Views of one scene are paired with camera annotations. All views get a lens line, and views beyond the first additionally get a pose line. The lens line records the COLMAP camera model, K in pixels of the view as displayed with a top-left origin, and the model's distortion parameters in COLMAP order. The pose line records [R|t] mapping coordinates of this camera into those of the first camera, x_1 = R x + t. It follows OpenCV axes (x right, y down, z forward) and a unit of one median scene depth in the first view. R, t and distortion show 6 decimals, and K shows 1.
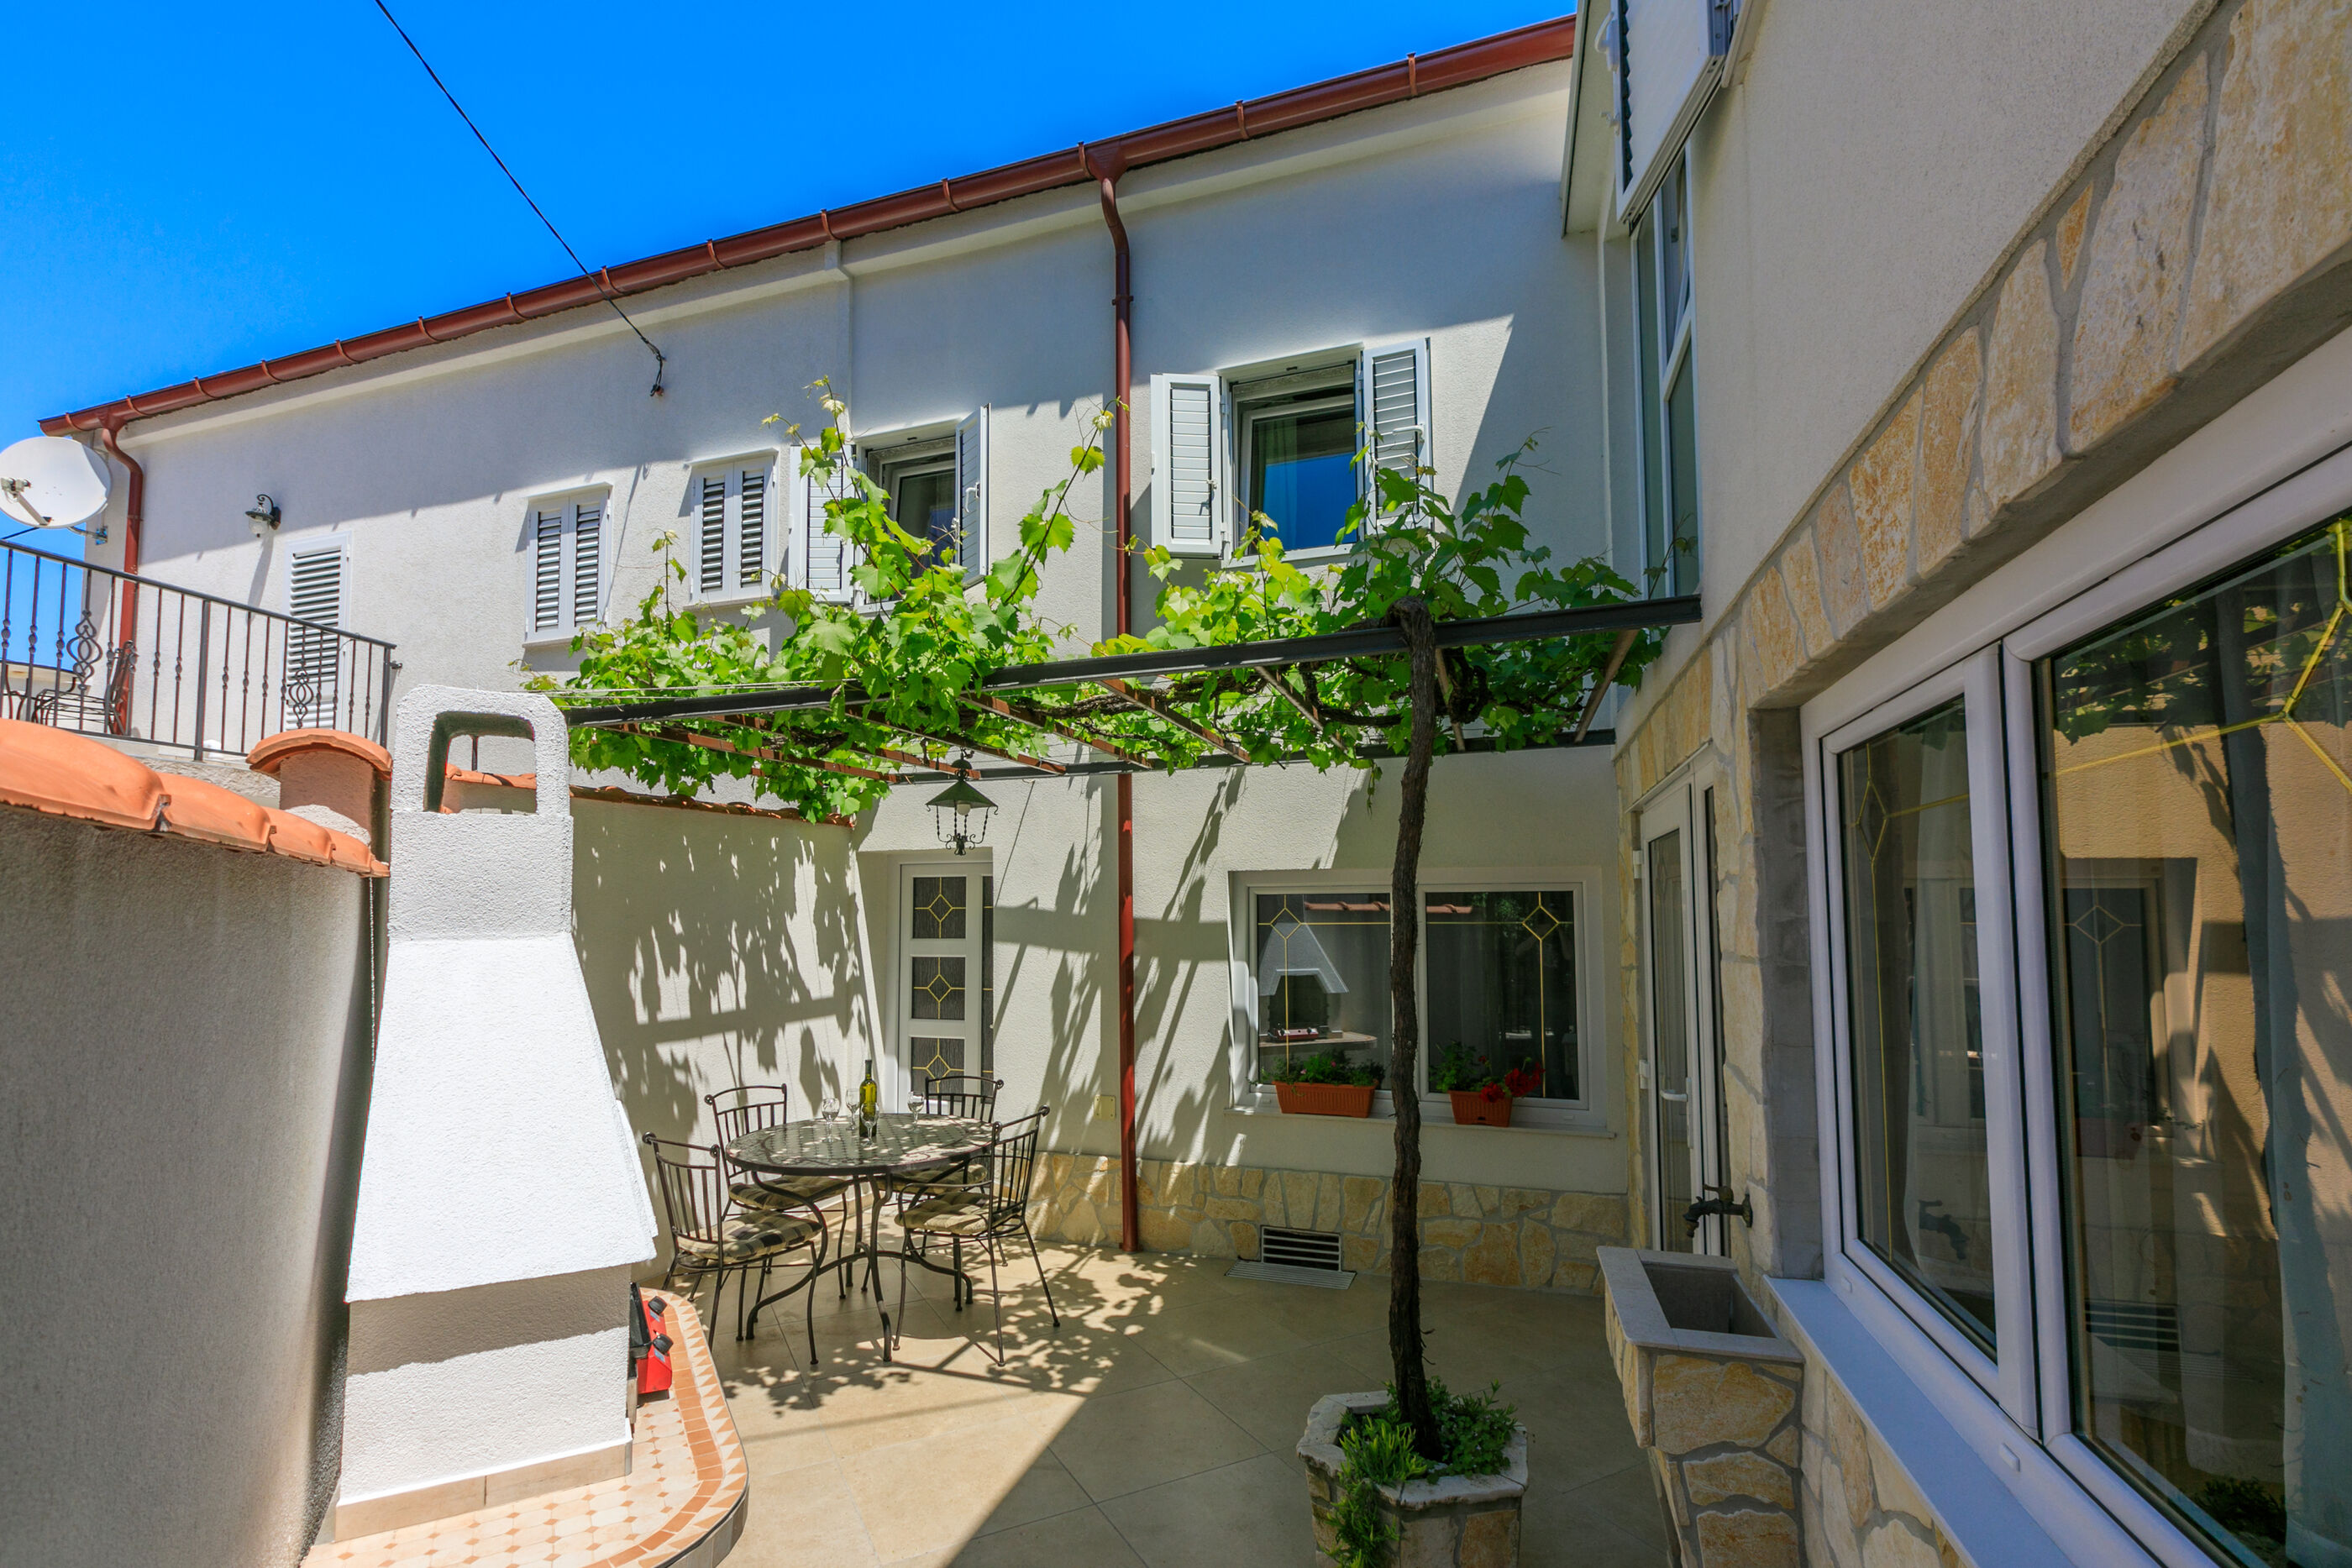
lens RADIAL K [[1071.4, 0, 1168.5], [0, 1071.4, 848.5], [0, 0, 1]] dist [0.002399, 0.000255]
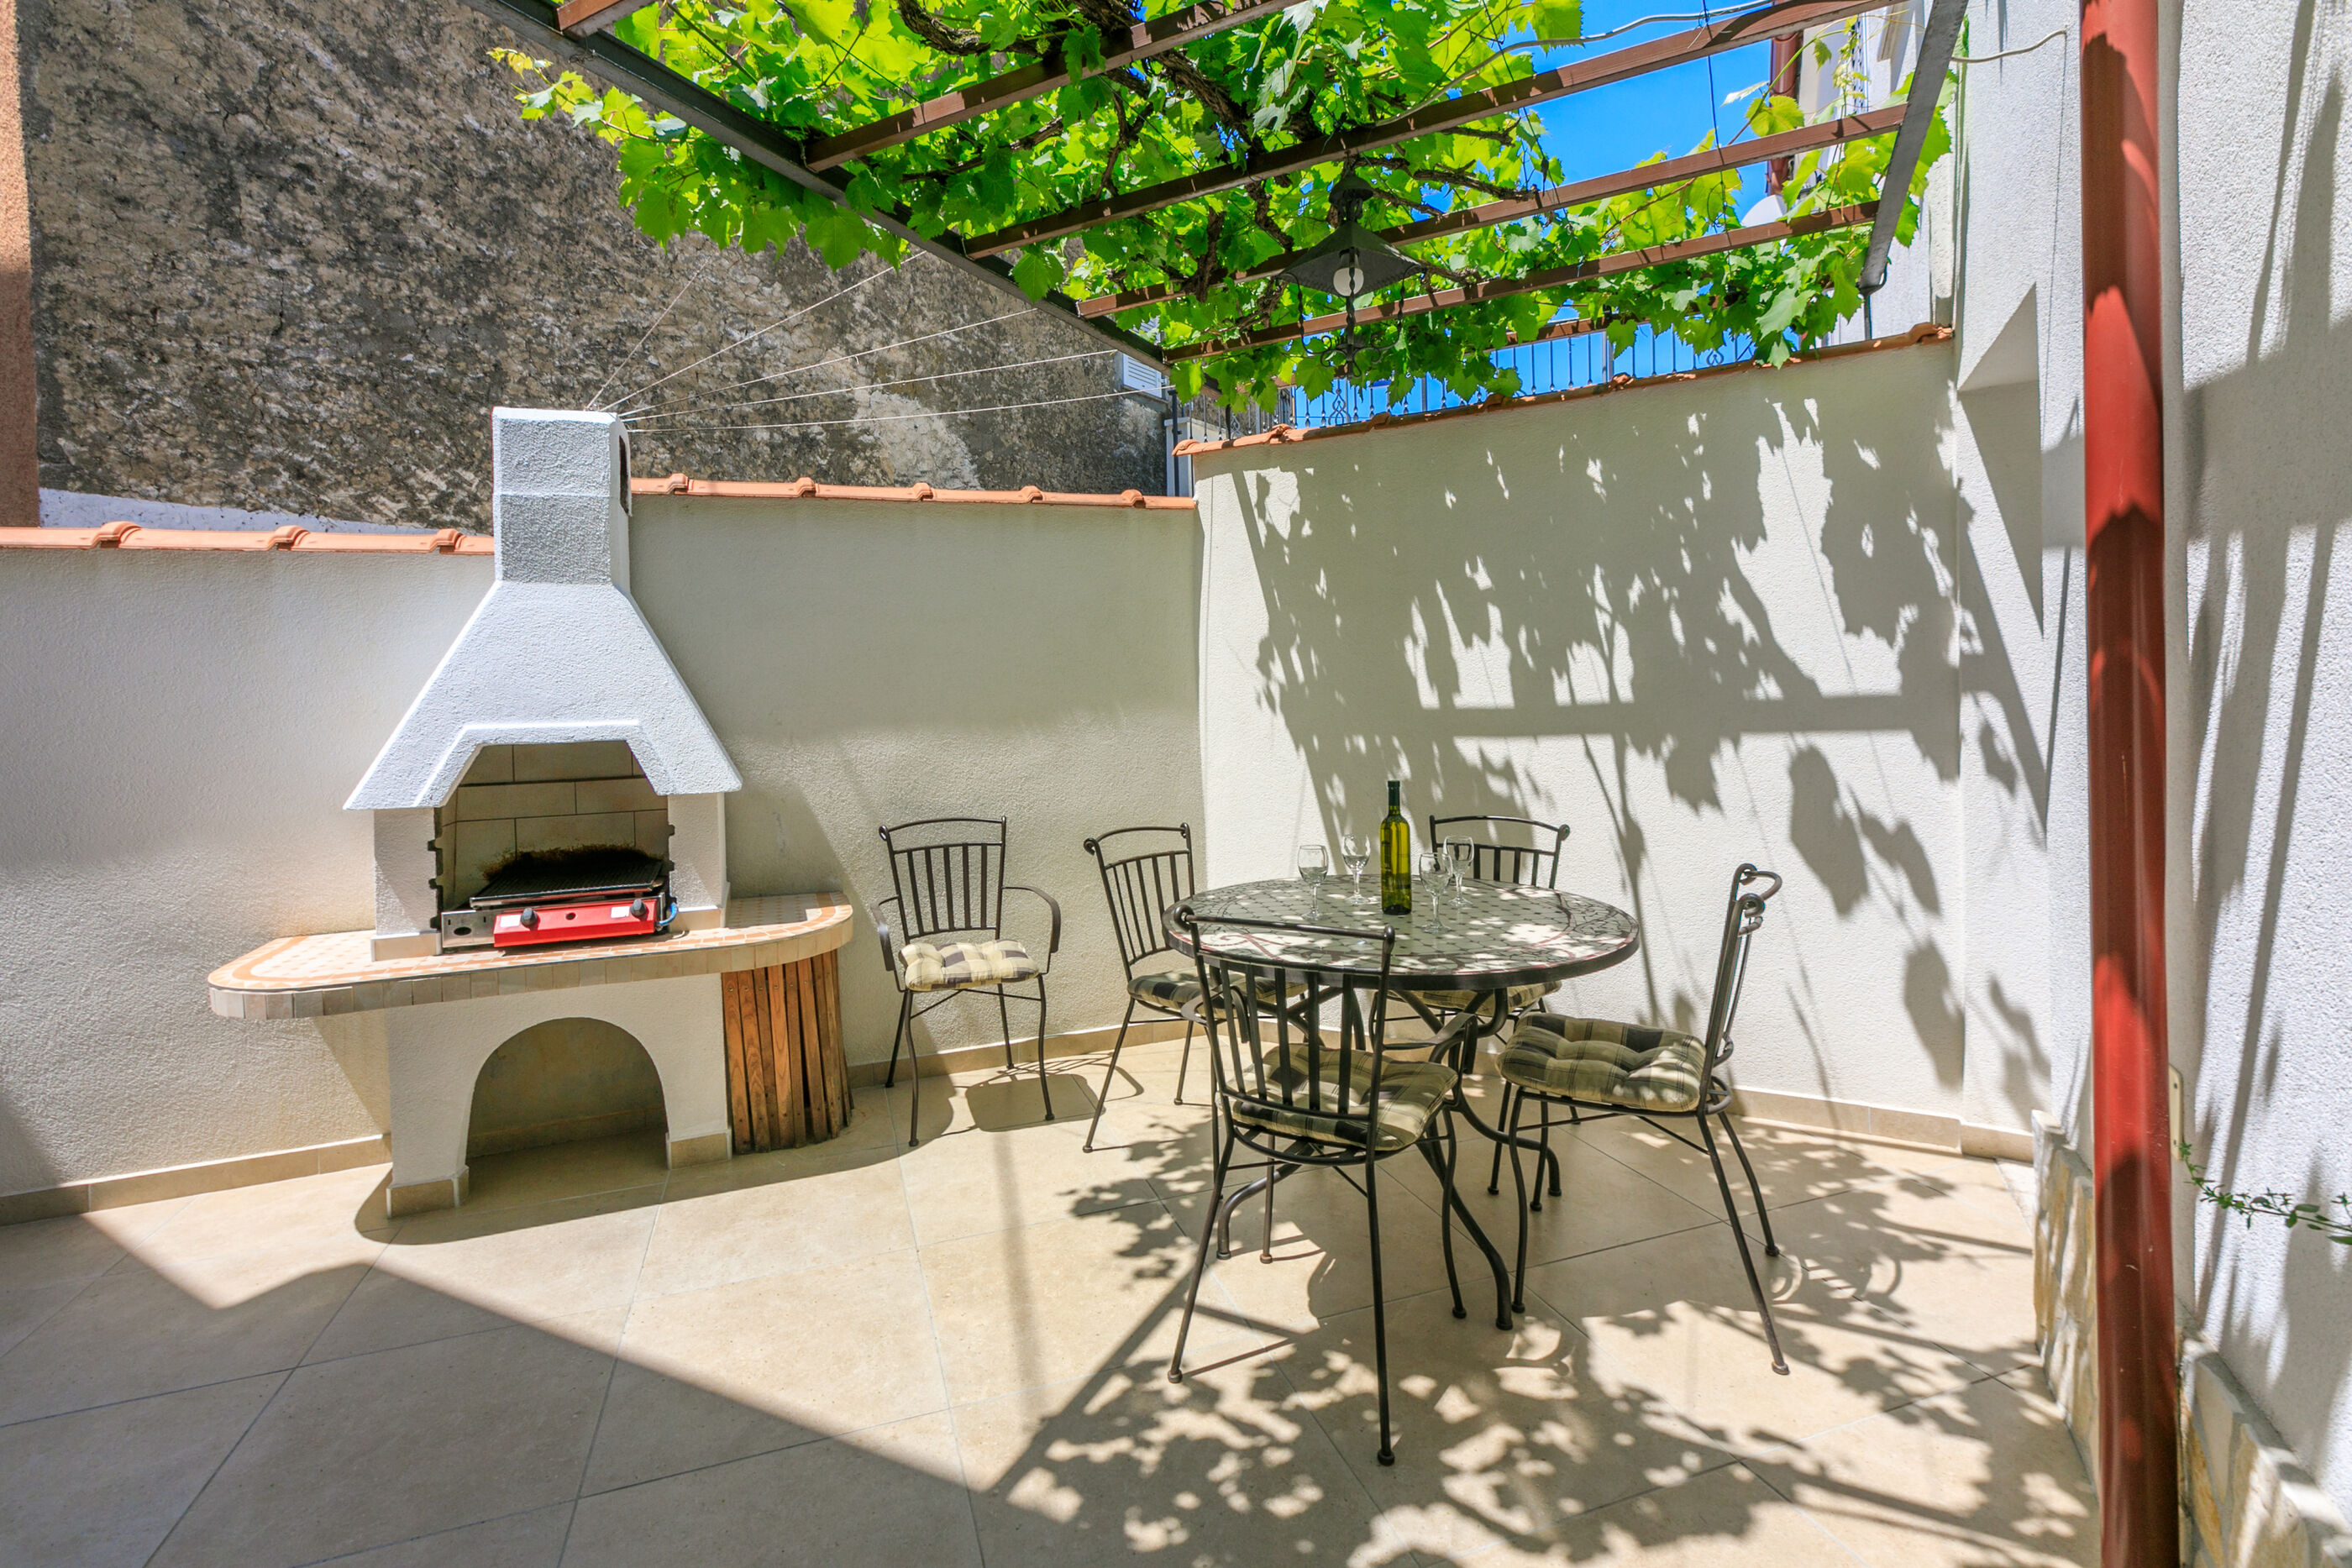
lens RADIAL K [[1083.3, 0, 1175.3], [0, 1083.3, 665.5], [0, 0, 1]] dist [0.001999, 0.000424]
pose [[-0.168061, -0.014669, -0.985667, 0.269749], [0.084434, 0.996001, -0.029220, 0.125425], [0.982154, -0.088134, -0.166150, 0.851886]]
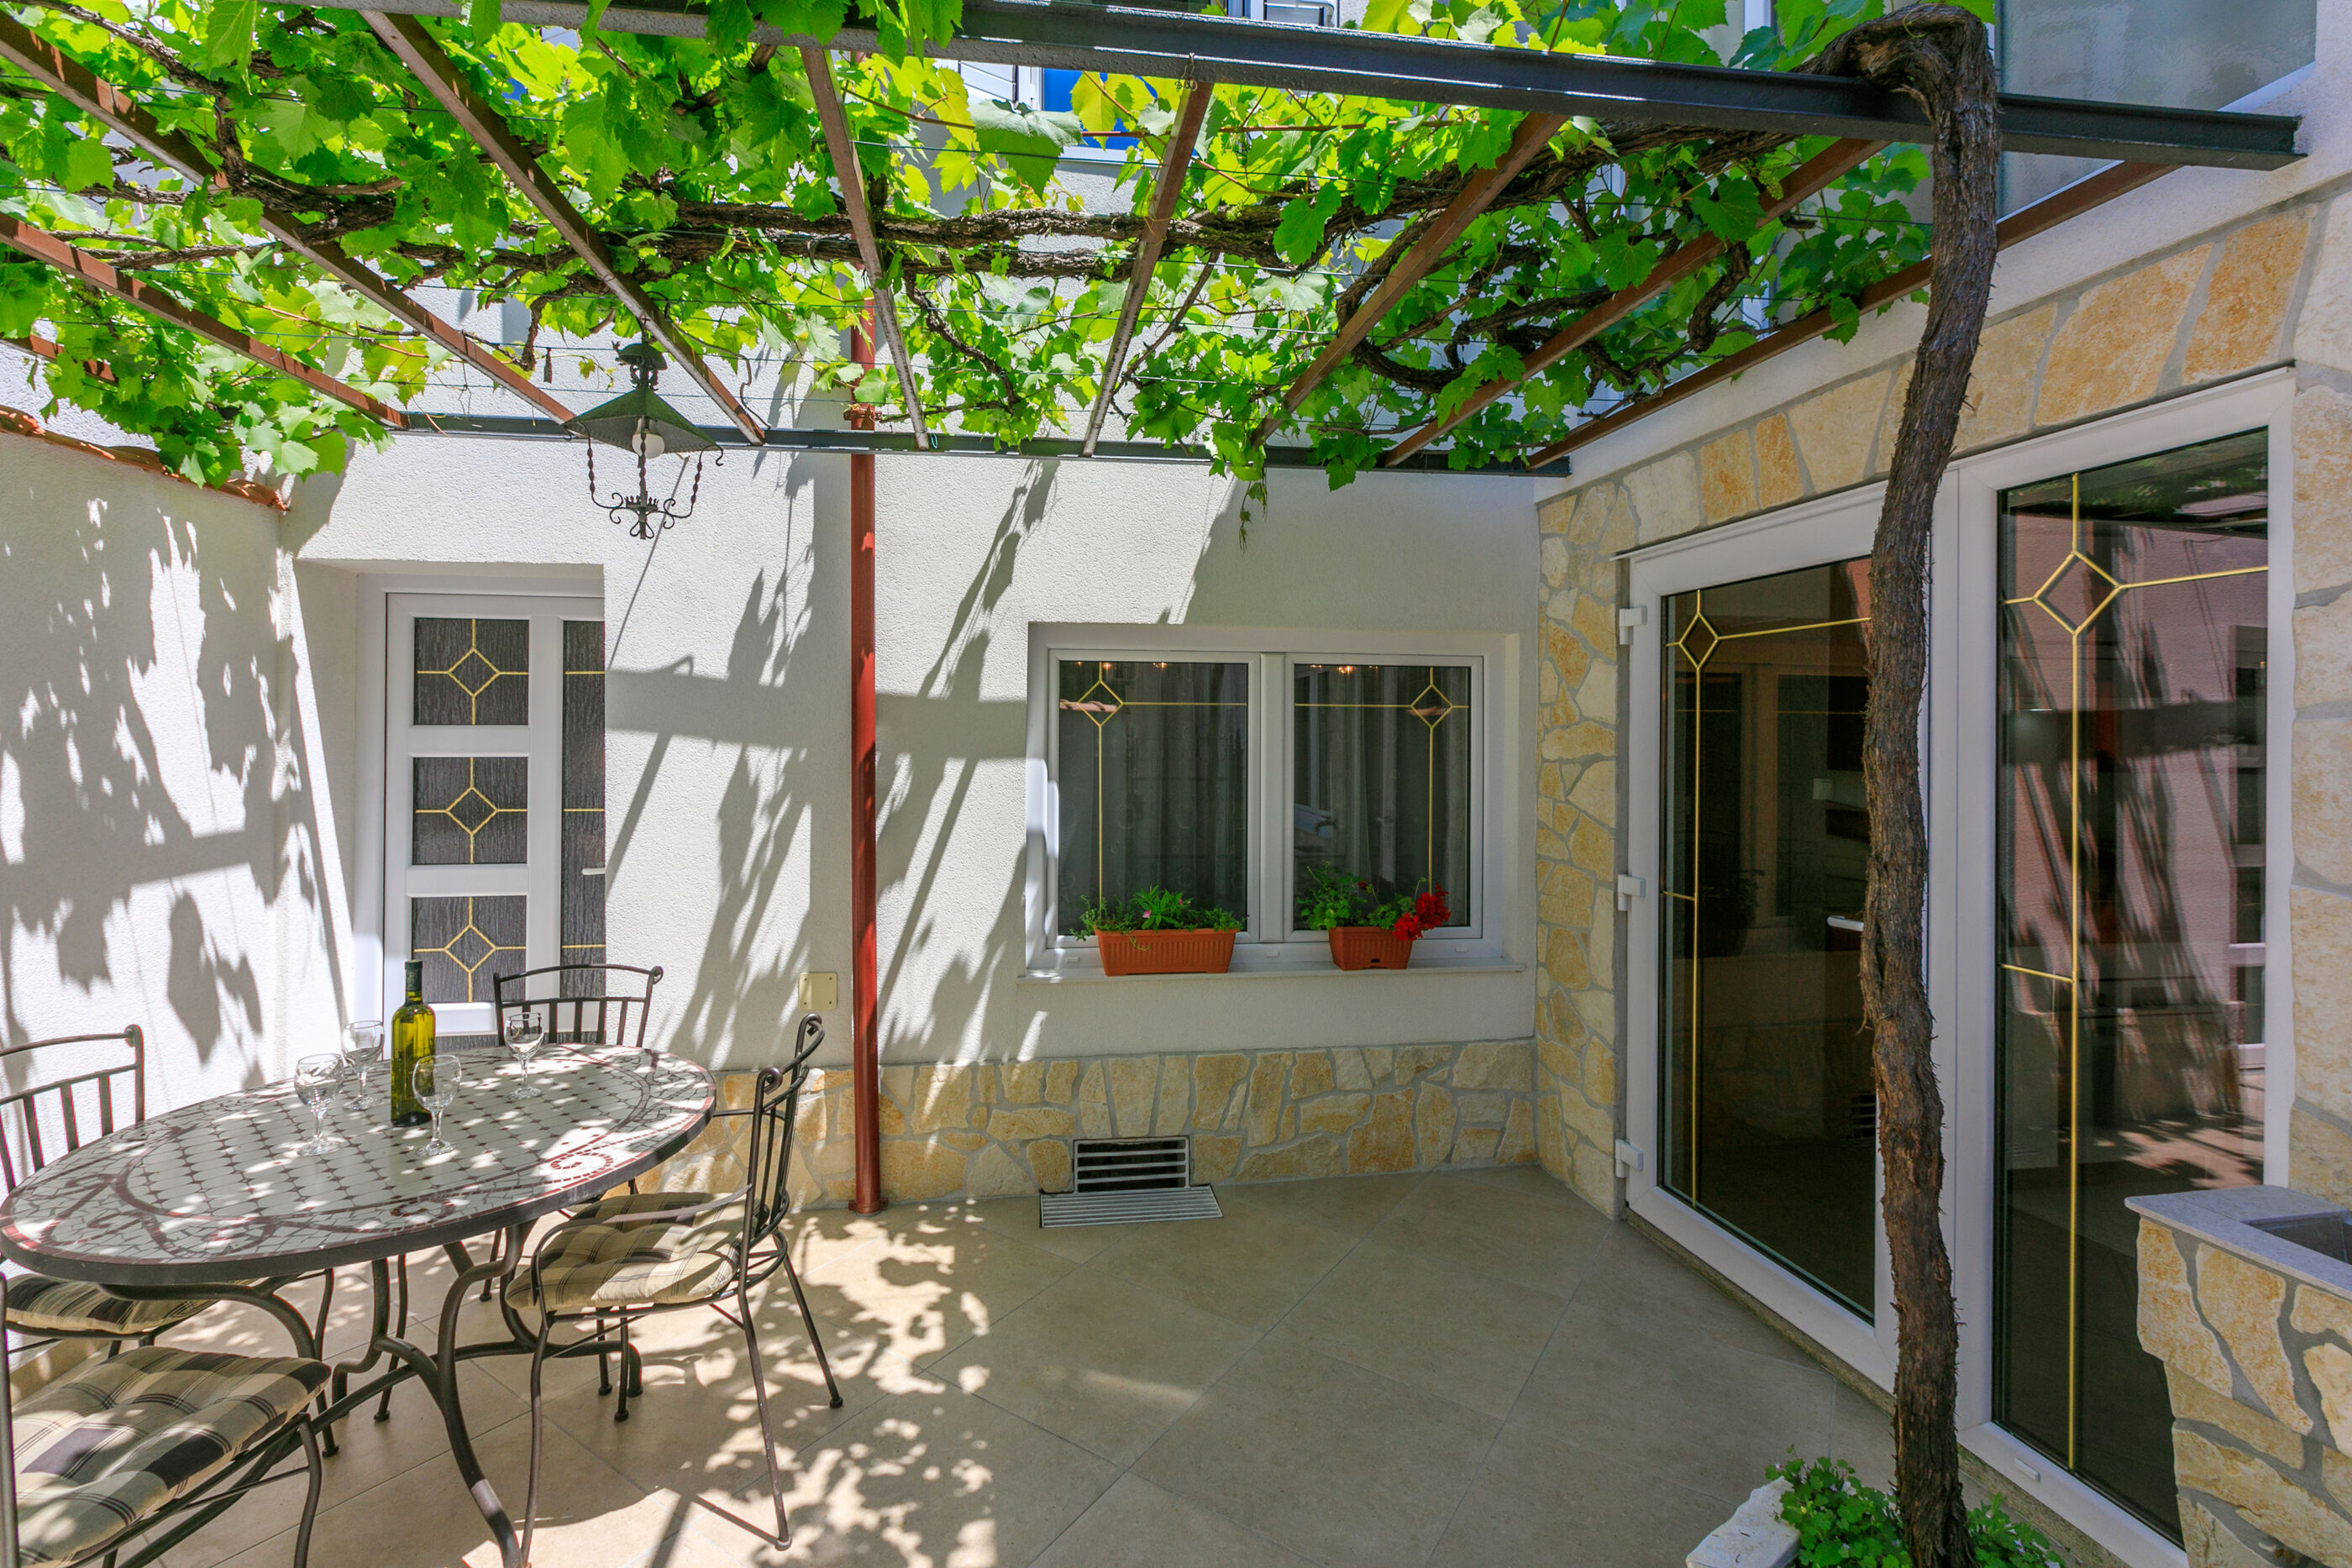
lens RADIAL K [[1061.4, 0, 1174.1], [0, 1061.4, 728.6], [0, 0, 1]] dist [-0.000109, 0.000078]
pose [[0.884620, 0.011719, 0.466166, -0.174109], [-0.037017, 0.998294, 0.045149, 0.055156], [-0.464841, -0.057196, 0.883545, 0.382028]]
